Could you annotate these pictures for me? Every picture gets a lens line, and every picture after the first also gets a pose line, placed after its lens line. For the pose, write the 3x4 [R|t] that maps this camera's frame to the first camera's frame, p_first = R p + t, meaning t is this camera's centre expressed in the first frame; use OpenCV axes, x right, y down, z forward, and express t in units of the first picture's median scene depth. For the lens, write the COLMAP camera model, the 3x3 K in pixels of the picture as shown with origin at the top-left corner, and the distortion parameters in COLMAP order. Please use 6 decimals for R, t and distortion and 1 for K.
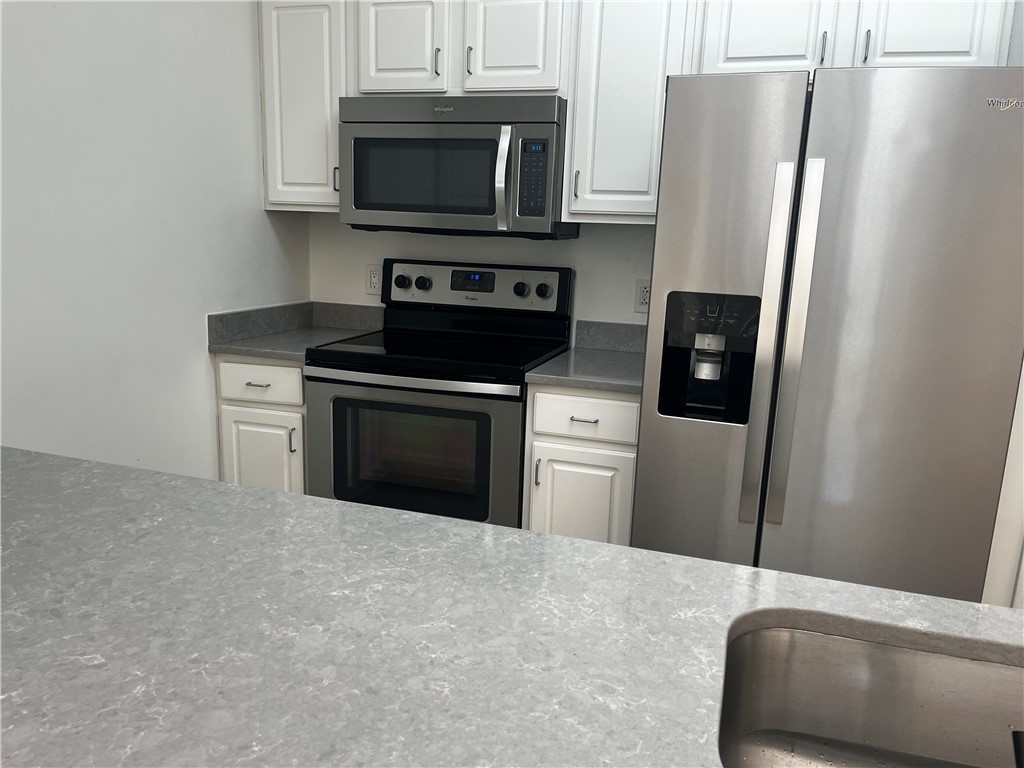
lens RADIAL K [[776.0, 0, 512.0], [0, 776.0, 384.0], [0, 0, 1]] dist [0.038150, -0.000692]
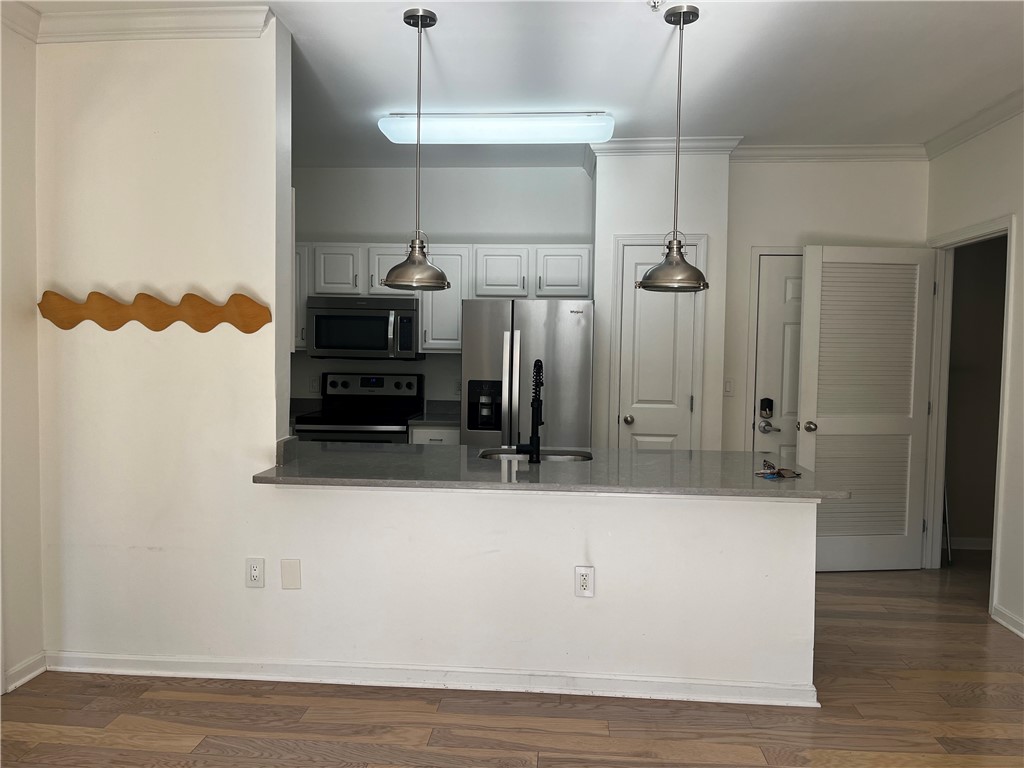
lens RADIAL K [[776.0, 0, 512.0], [0, 776.0, 384.0], [0, 0, 1]] dist [0.038150, -0.000692]
pose [[0.970889, -0.034036, 0.237099, -0.194708], [0.067867, 0.988379, -0.136020, 0.183508], [-0.229714, 0.148151, 0.961916, -1.094347]]
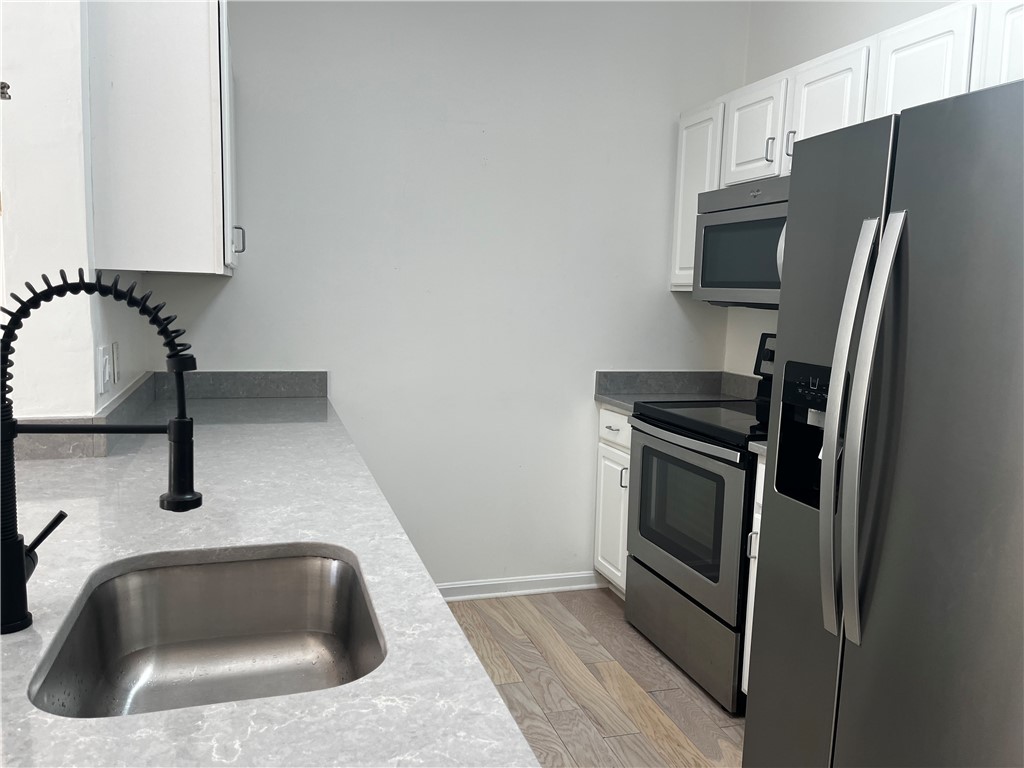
lens RADIAL K [[790.5, 0, 512.0], [0, 790.5, 384.0], [0, 0, 1]] dist [0.064980, 0.005488]
pose [[0.573987, 0.074000, -0.815514, 0.617531], [-0.169287, 0.985117, -0.029760, -0.004580], [0.801175, 0.155138, 0.577972, 0.135519]]
